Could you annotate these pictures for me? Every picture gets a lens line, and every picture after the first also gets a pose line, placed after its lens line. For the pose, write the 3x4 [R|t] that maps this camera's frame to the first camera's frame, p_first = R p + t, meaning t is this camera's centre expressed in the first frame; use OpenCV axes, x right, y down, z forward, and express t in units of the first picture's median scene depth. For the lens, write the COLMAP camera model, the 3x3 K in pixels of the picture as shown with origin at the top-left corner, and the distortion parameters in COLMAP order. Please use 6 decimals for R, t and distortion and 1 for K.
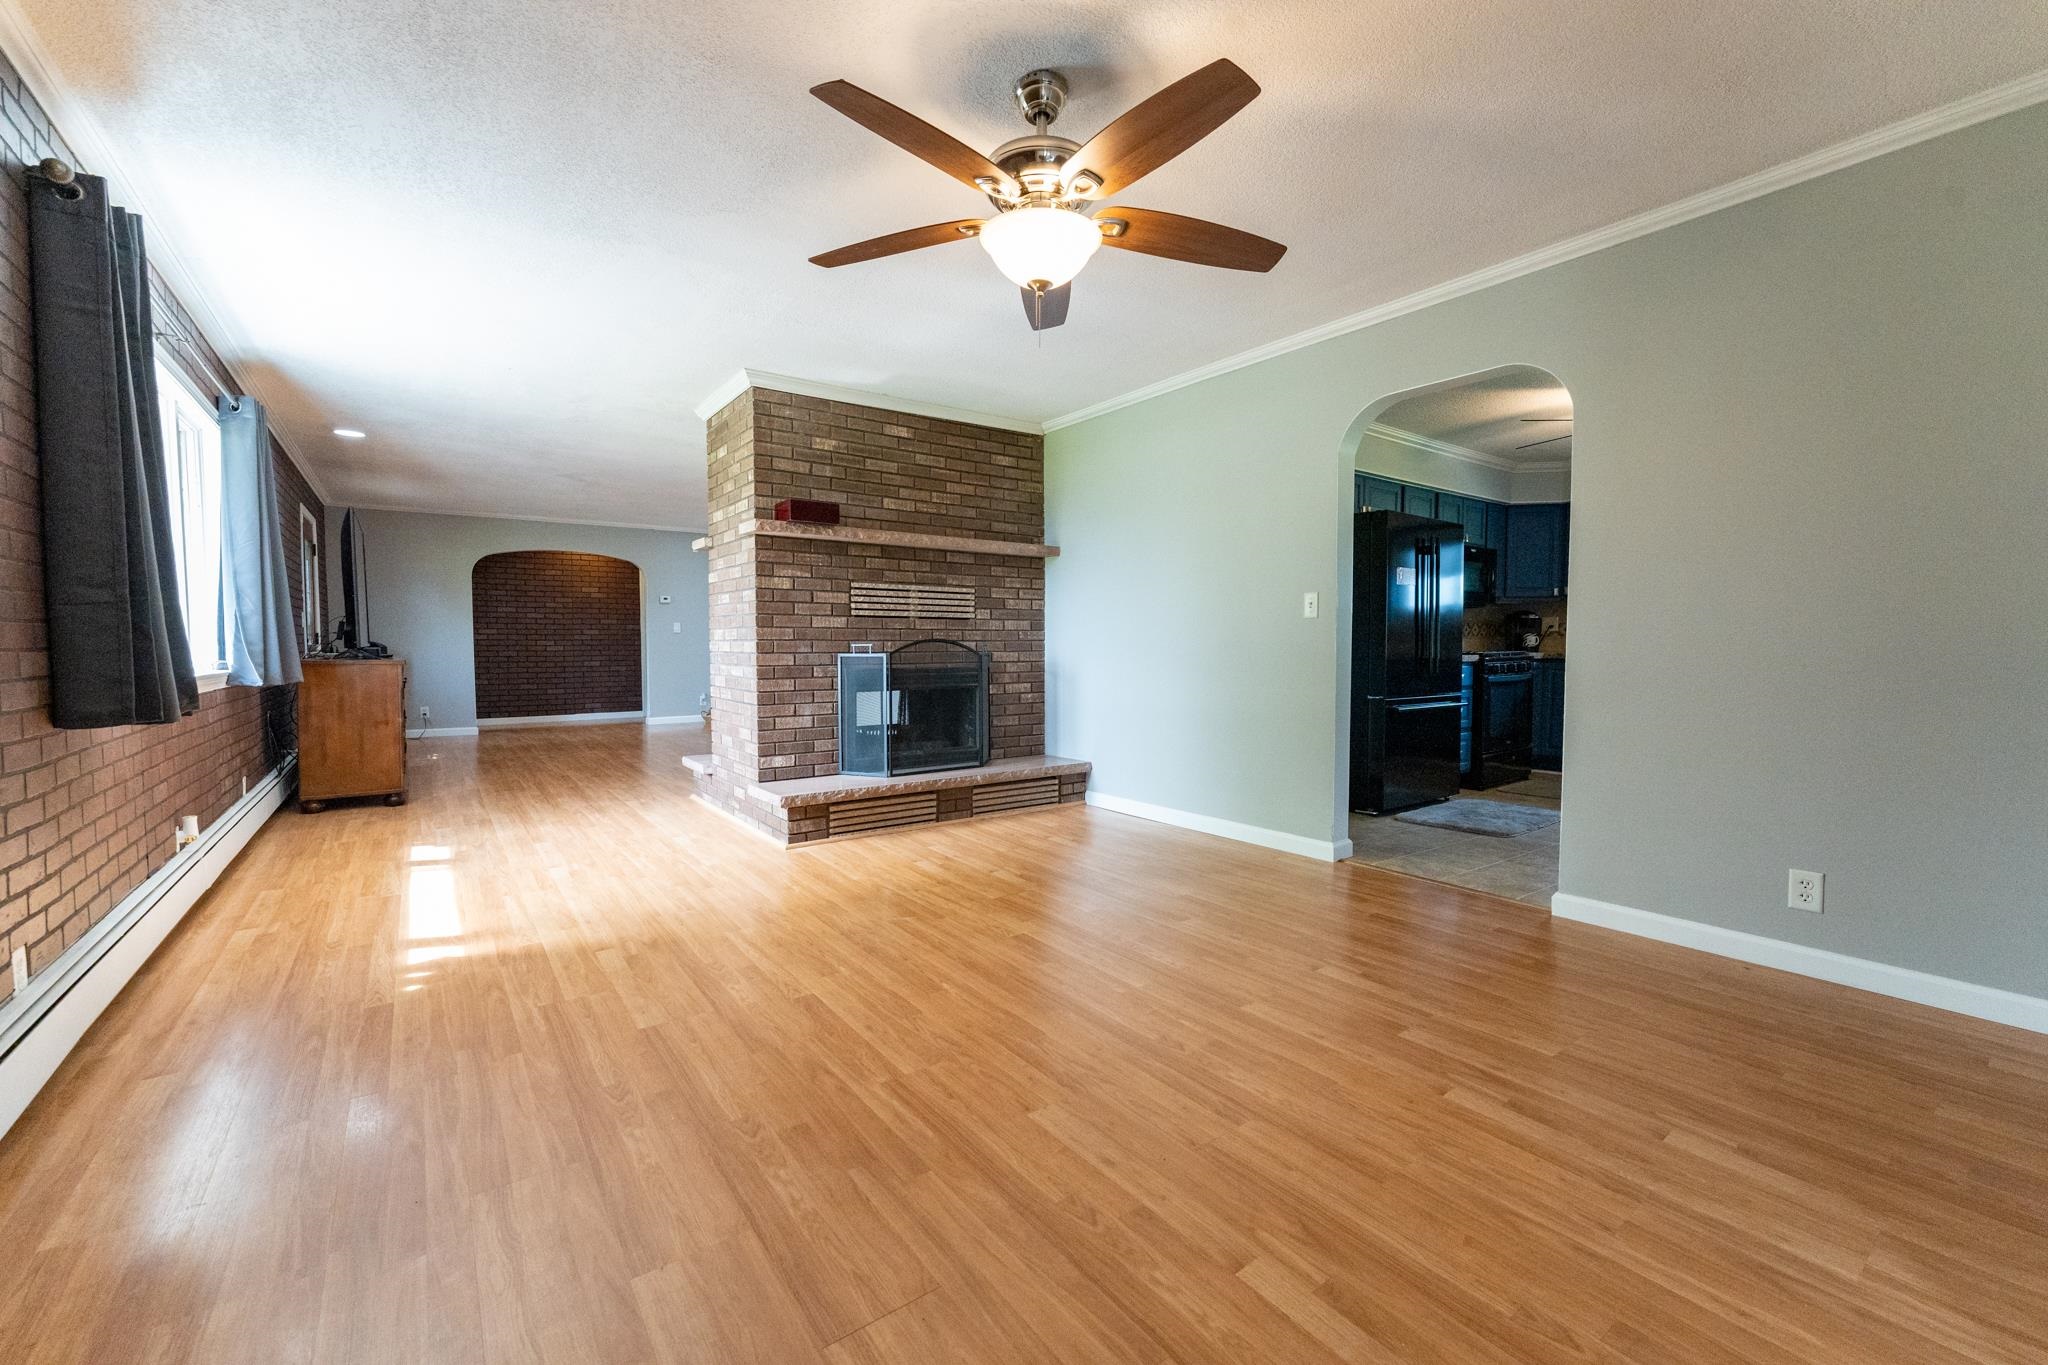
lens RADIAL K [[896.1, 0, 1024.0], [0, 896.1, 682.5], [0, 0, 1]] dist [-0.001490, 0.000035]
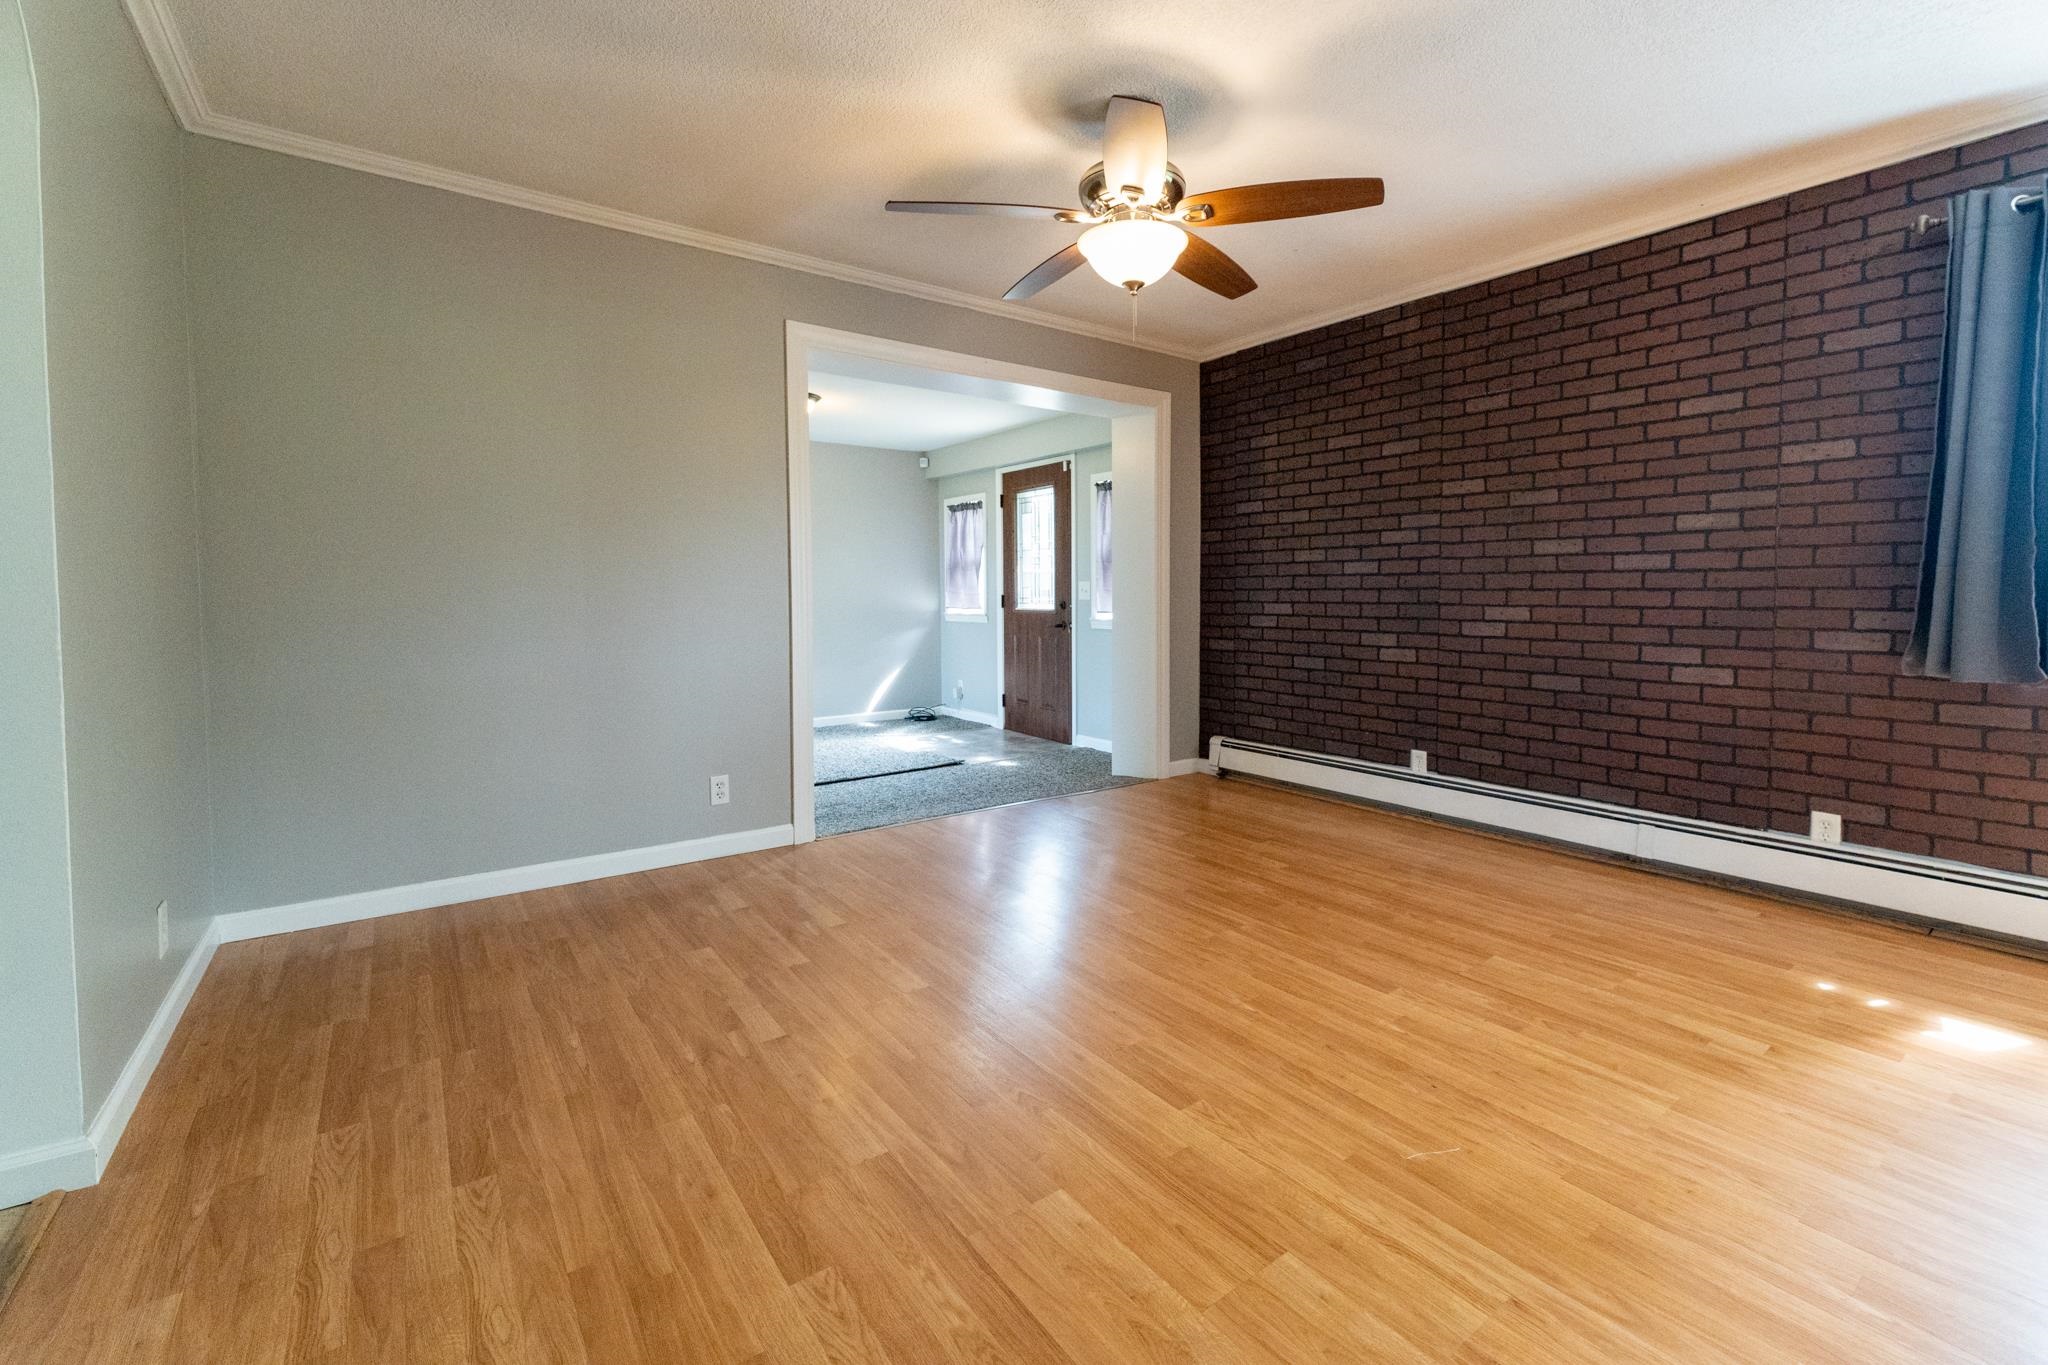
lens RADIAL K [[896.1, 0, 1024.0], [0, 896.1, 682.5], [0, 0, 1]] dist [-0.001490, 0.000035]
pose [[-0.998700, -0.003259, 0.050872, 0.083317], [0.004165, 0.989403, 0.145133, -0.095332], [-0.050806, 0.145157, -0.988103, 1.768615]]
